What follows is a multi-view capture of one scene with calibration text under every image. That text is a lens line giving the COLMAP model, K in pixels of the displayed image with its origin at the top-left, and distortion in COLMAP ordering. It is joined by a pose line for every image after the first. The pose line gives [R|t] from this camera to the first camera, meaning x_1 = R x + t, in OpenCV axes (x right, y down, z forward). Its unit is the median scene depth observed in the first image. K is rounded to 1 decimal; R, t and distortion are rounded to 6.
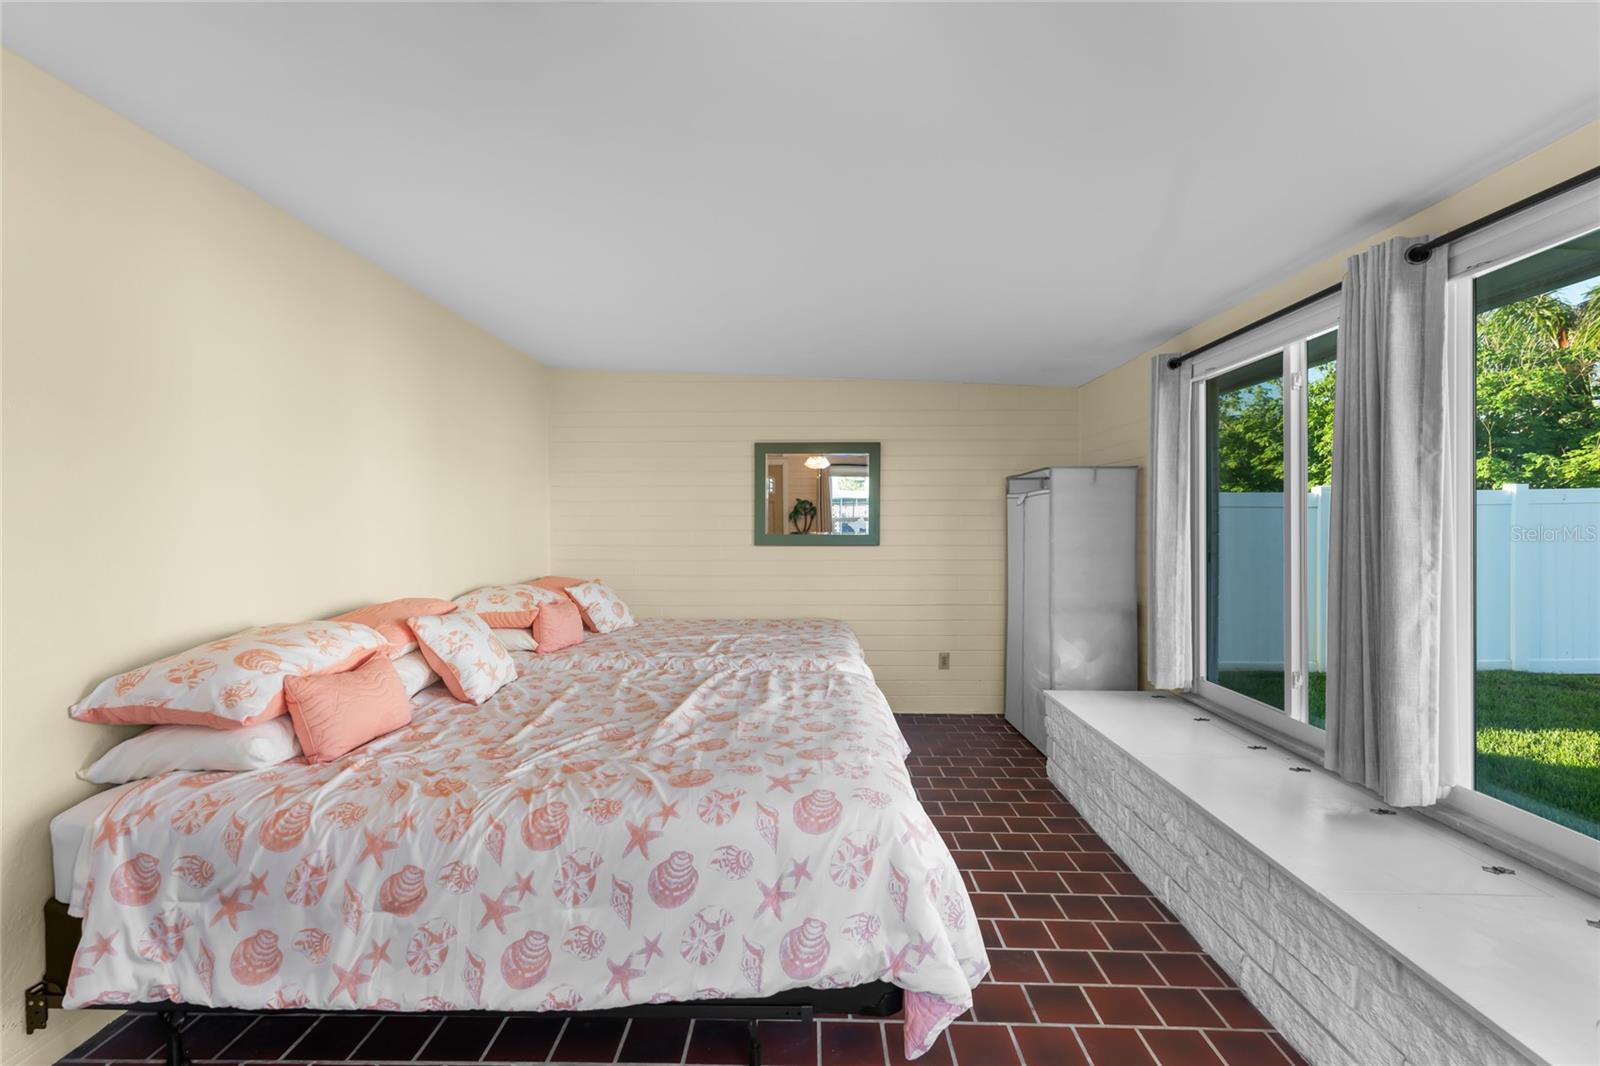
lens RADIAL K [[714.3, 0, 798.0], [0, 714.3, 535.6], [0, 0, 1]] dist [-0.000415, -0.000374]
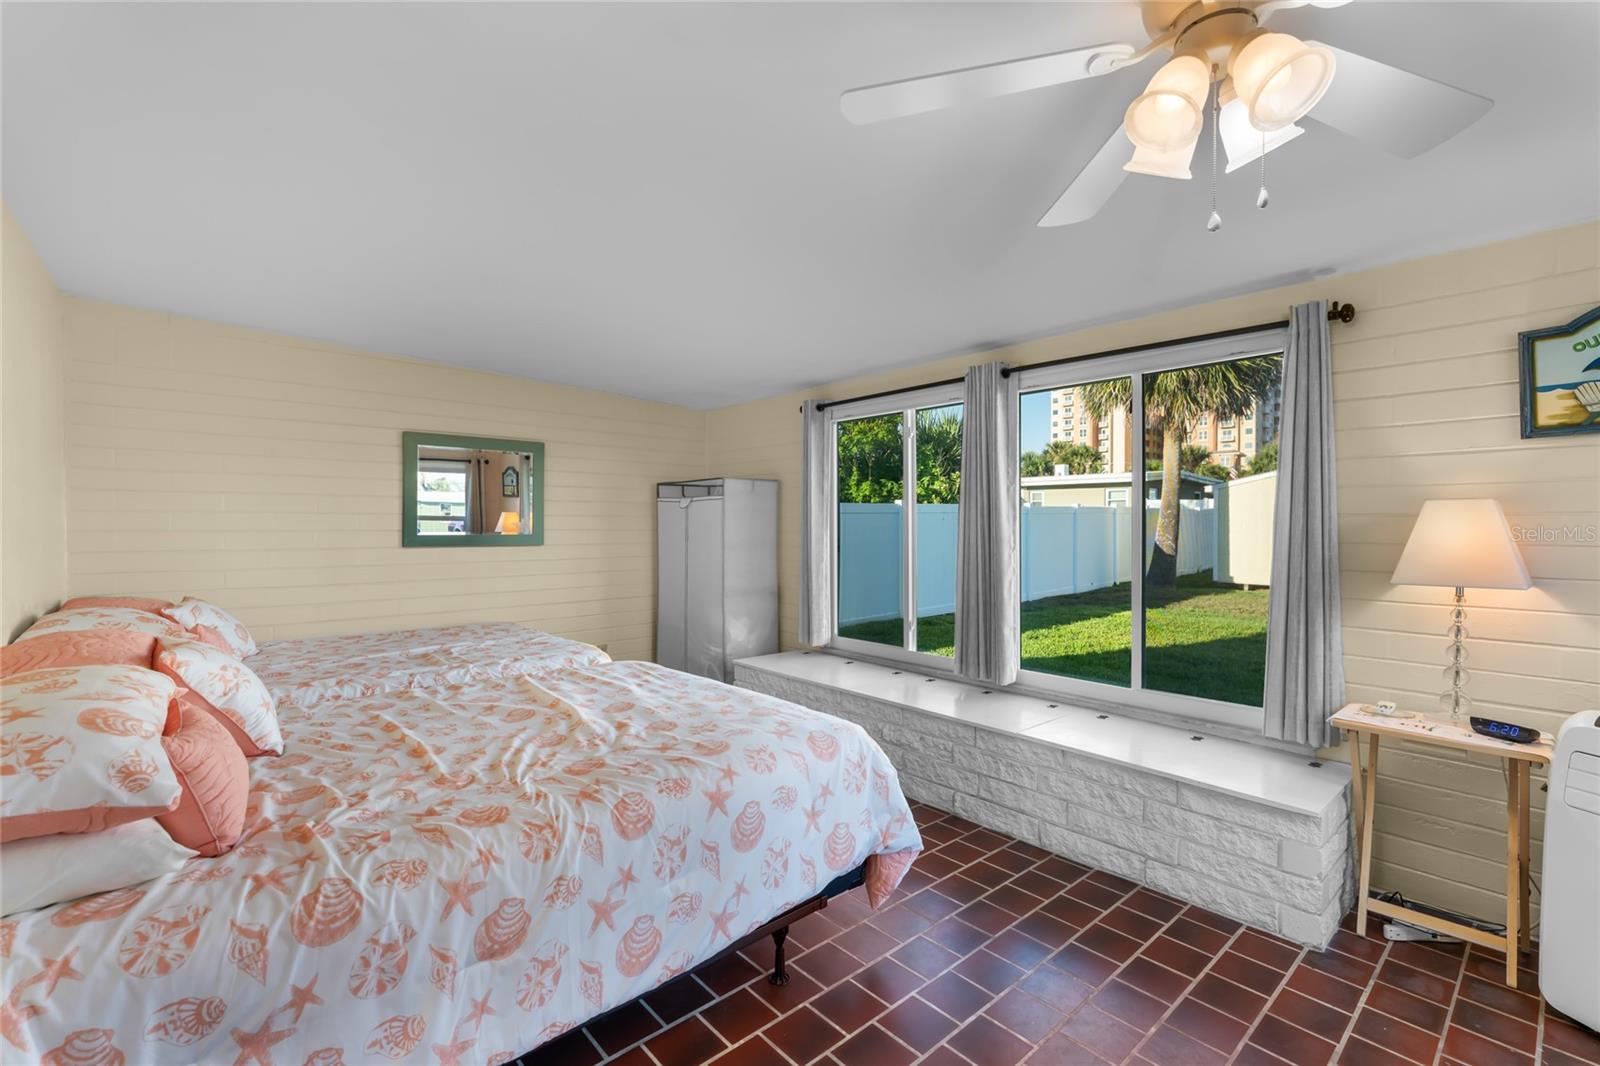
lens RADIAL K [[695.6, 0, 801.5], [0, 695.6, 532.1], [0, 0, 1]] dist [-0.002726, 0.000052]
pose [[0.734314, -0.003756, 0.678800, -0.851280], [0.007363, 0.999970, -0.002432, 0.002328], [-0.678770, 0.006784, 0.734319, 0.097094]]
